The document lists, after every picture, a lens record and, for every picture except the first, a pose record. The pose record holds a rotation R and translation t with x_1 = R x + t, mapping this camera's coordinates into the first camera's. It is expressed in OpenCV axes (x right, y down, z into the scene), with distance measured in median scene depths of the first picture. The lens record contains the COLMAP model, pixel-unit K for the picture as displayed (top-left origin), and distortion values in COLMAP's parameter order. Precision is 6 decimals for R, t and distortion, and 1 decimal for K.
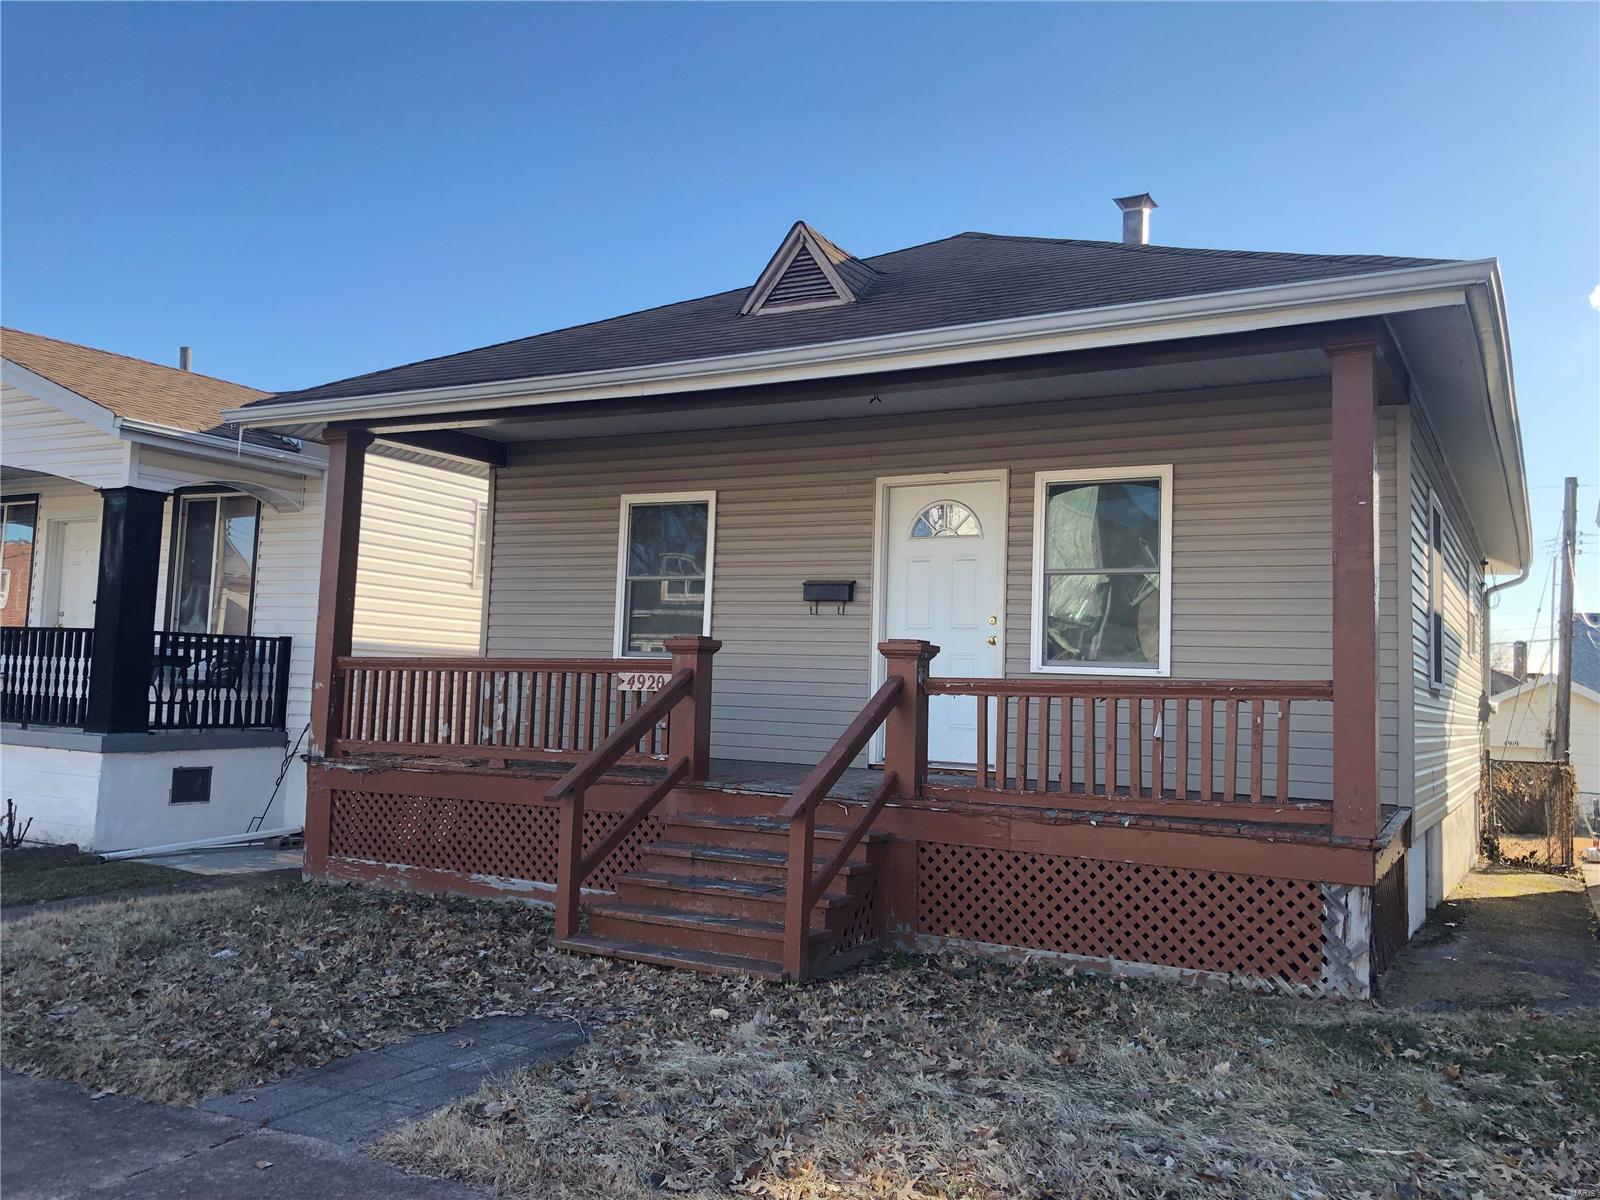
lens RADIAL K [[1266.7, 0, 833.0], [0, 1266.7, 572.0], [0, 0, 1]] dist [0.119731, -0.331139]
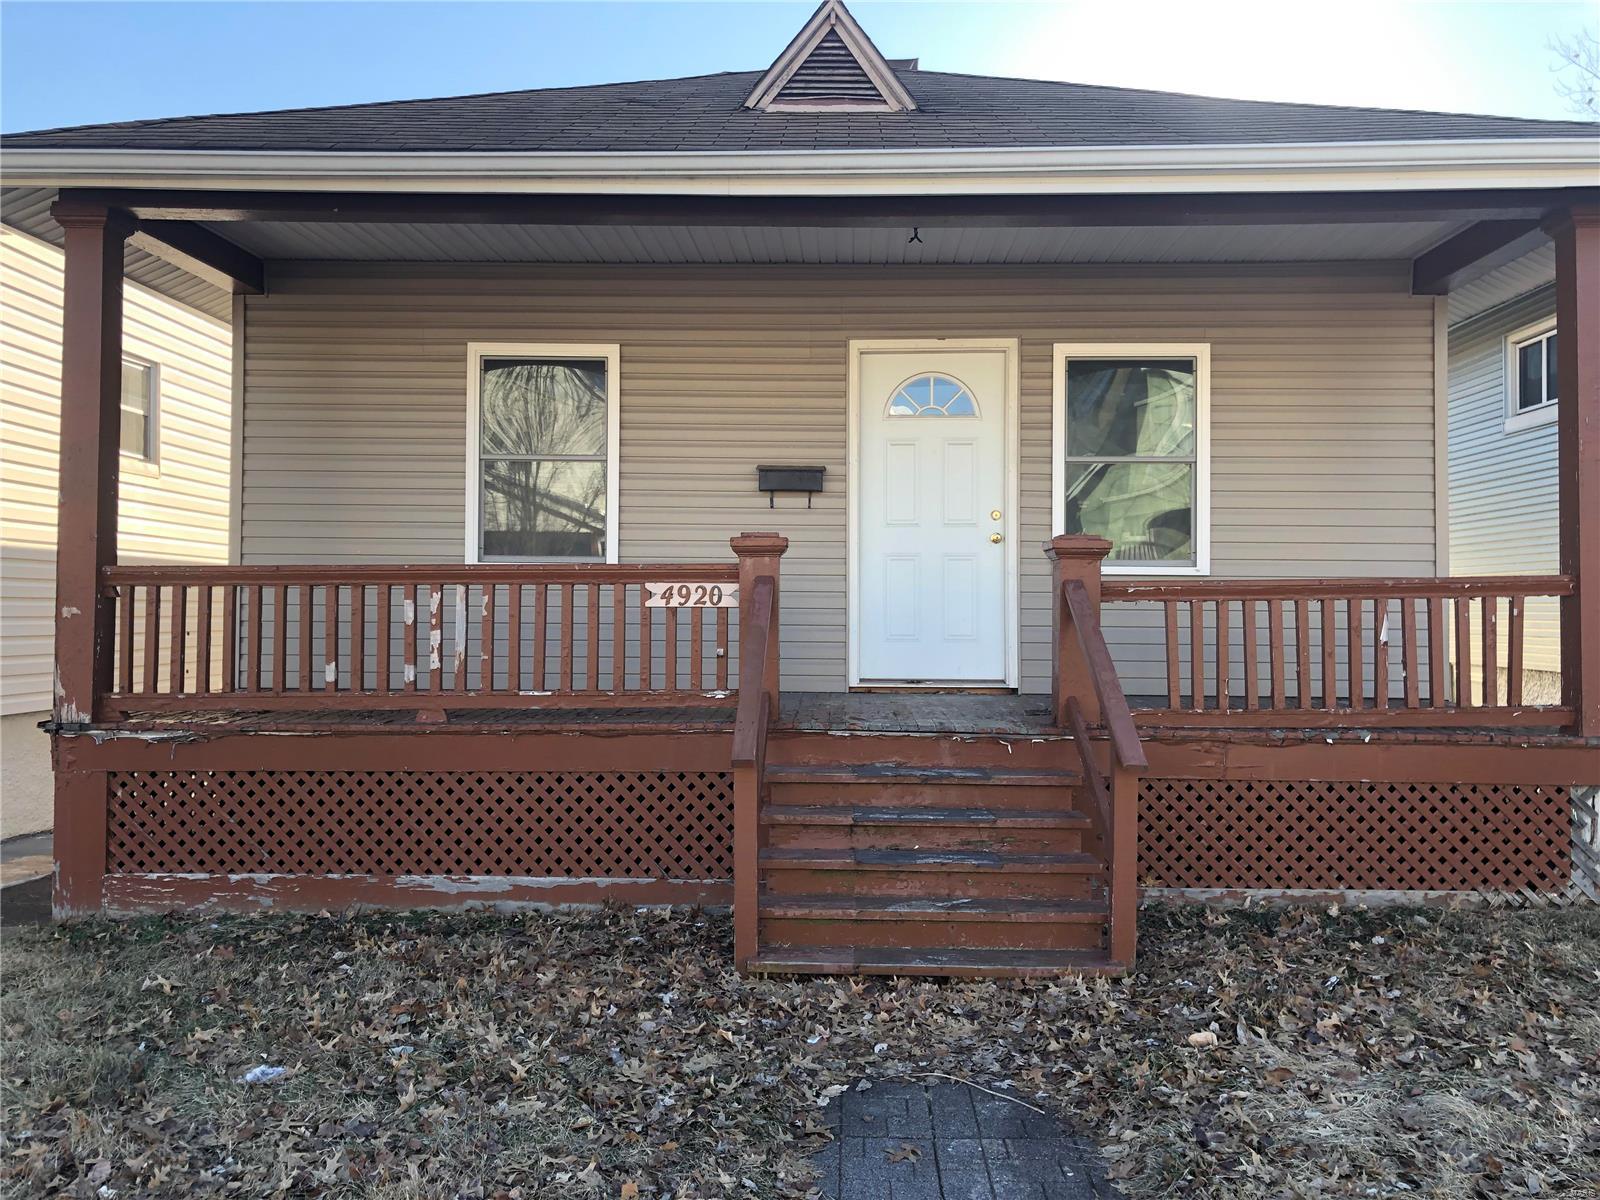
lens RADIAL K [[1295.6, 0, 796.1], [0, 1295.6, 570.8], [0, 0, 1]] dist [0.035245, -0.038320]
pose [[0.892648, -0.013768, 0.450543, -0.412690], [-0.018480, 0.997575, 0.067099, 0.020184], [-0.450374, -0.068222, 0.890229, 0.291594]]
